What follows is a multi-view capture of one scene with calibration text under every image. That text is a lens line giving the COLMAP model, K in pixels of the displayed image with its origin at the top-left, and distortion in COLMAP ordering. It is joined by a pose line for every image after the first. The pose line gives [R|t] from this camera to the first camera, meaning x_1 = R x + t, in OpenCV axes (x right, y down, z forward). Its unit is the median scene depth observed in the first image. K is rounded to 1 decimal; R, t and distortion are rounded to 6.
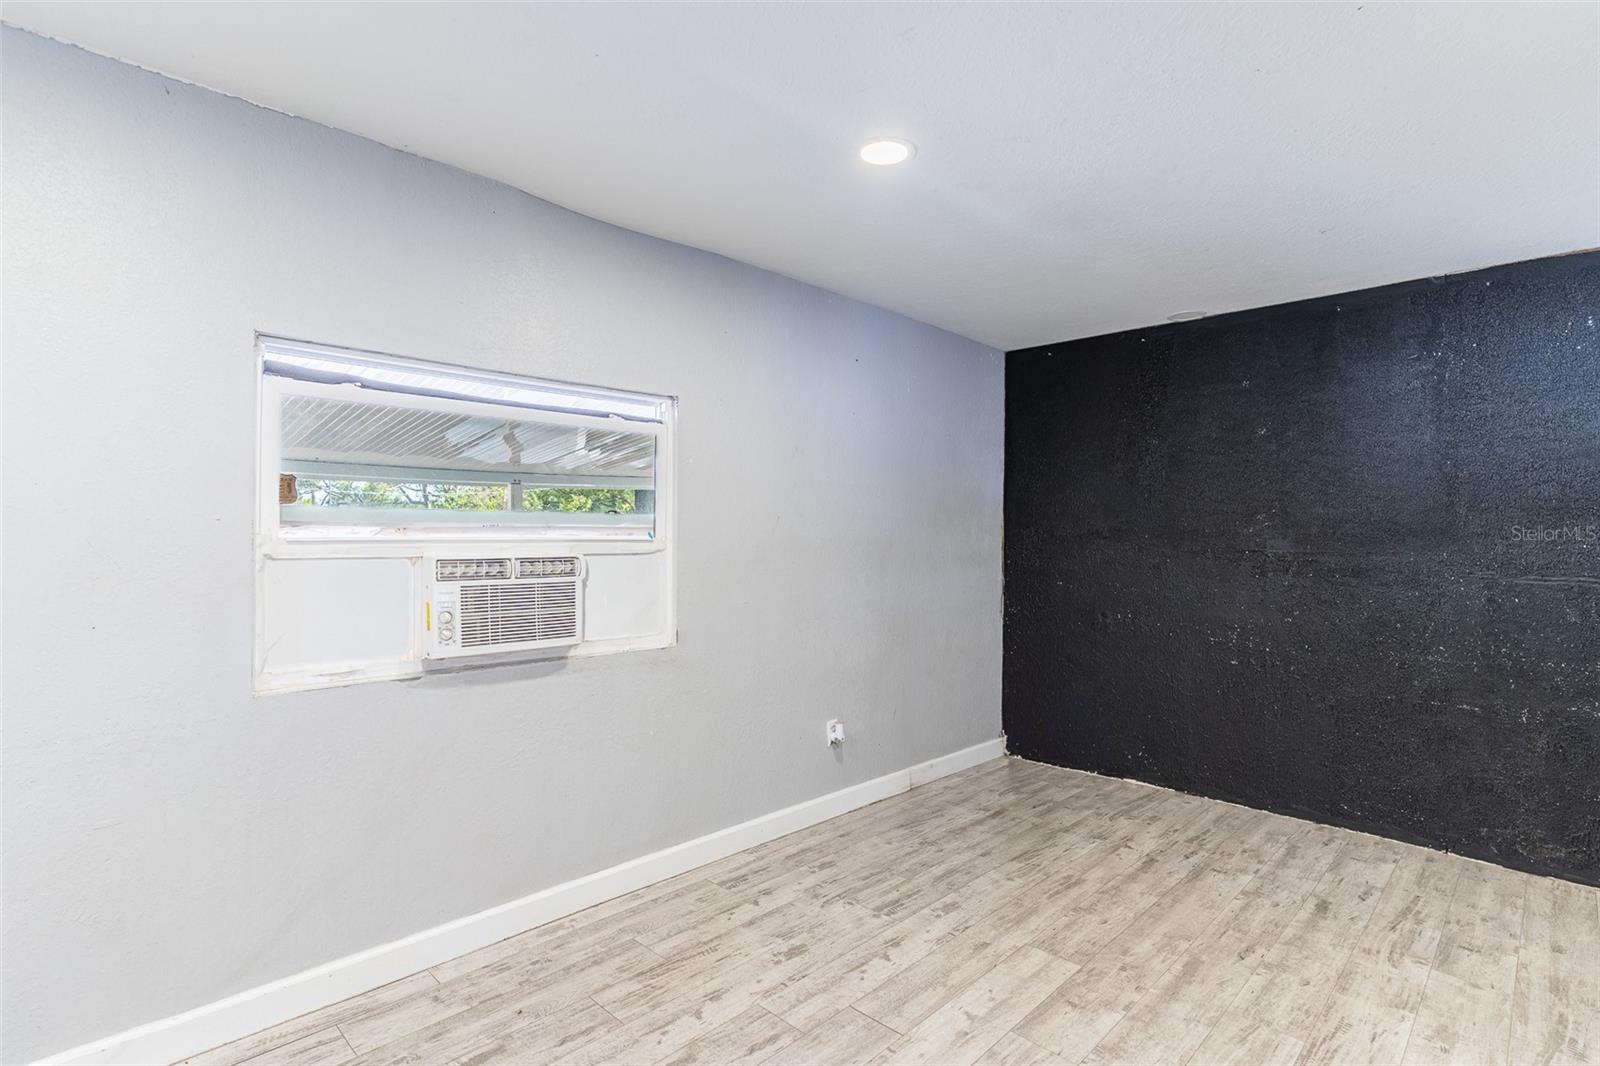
lens RADIAL K [[770.9, 0, 792.6], [0, 770.9, 532.6], [0, 0, 1]] dist [0.002330, 0.000633]
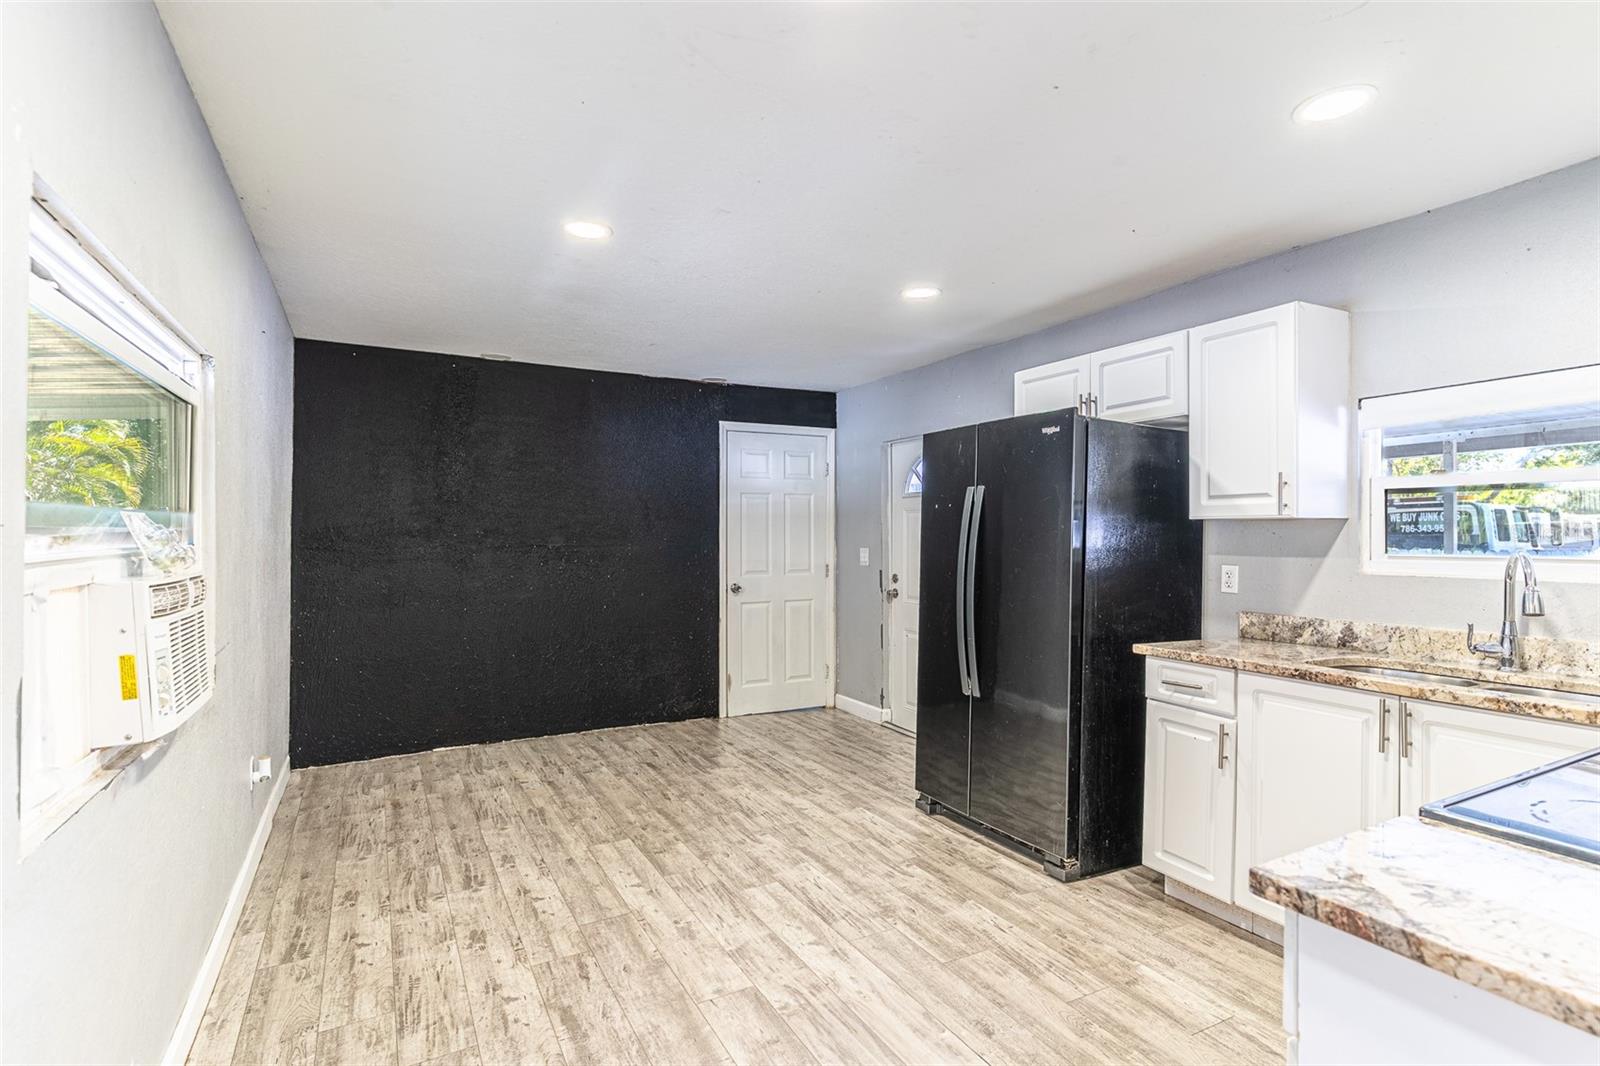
lens RADIAL K [[780.8, 0, 800.0], [0, 780.8, 533.0], [0, 0, 1]] dist [-0.000261, -0.000100]
pose [[0.280364, -0.007711, 0.959863, -0.763744], [-0.001828, 0.999962, 0.008568, -0.012810], [-0.959892, -0.004157, 0.280339, 0.245587]]
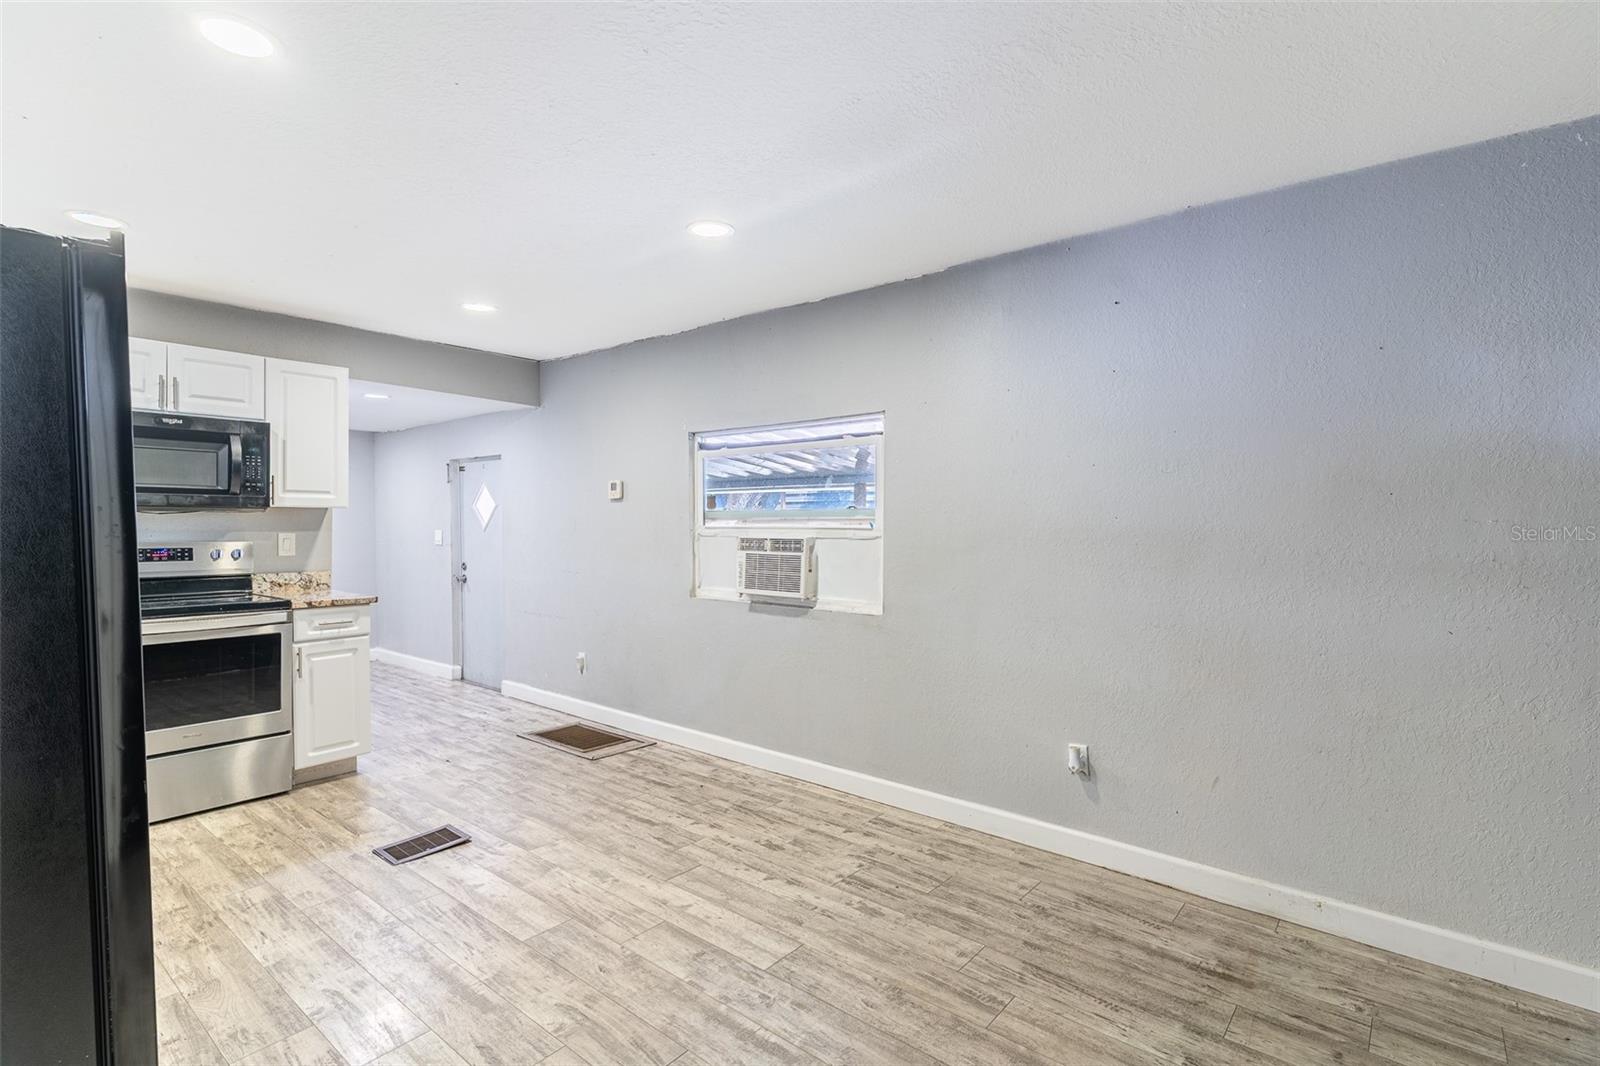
lens RADIAL K [[770.9, 0, 792.6], [0, 770.9, 532.6], [0, 0, 1]] dist [0.002330, 0.000633]
pose [[0.089364, 0.005979, -0.995981, 1.108101], [-0.000641, 0.999982, 0.005945, 0.009267], [0.995999, 0.000107, 0.089367, 0.789856]]
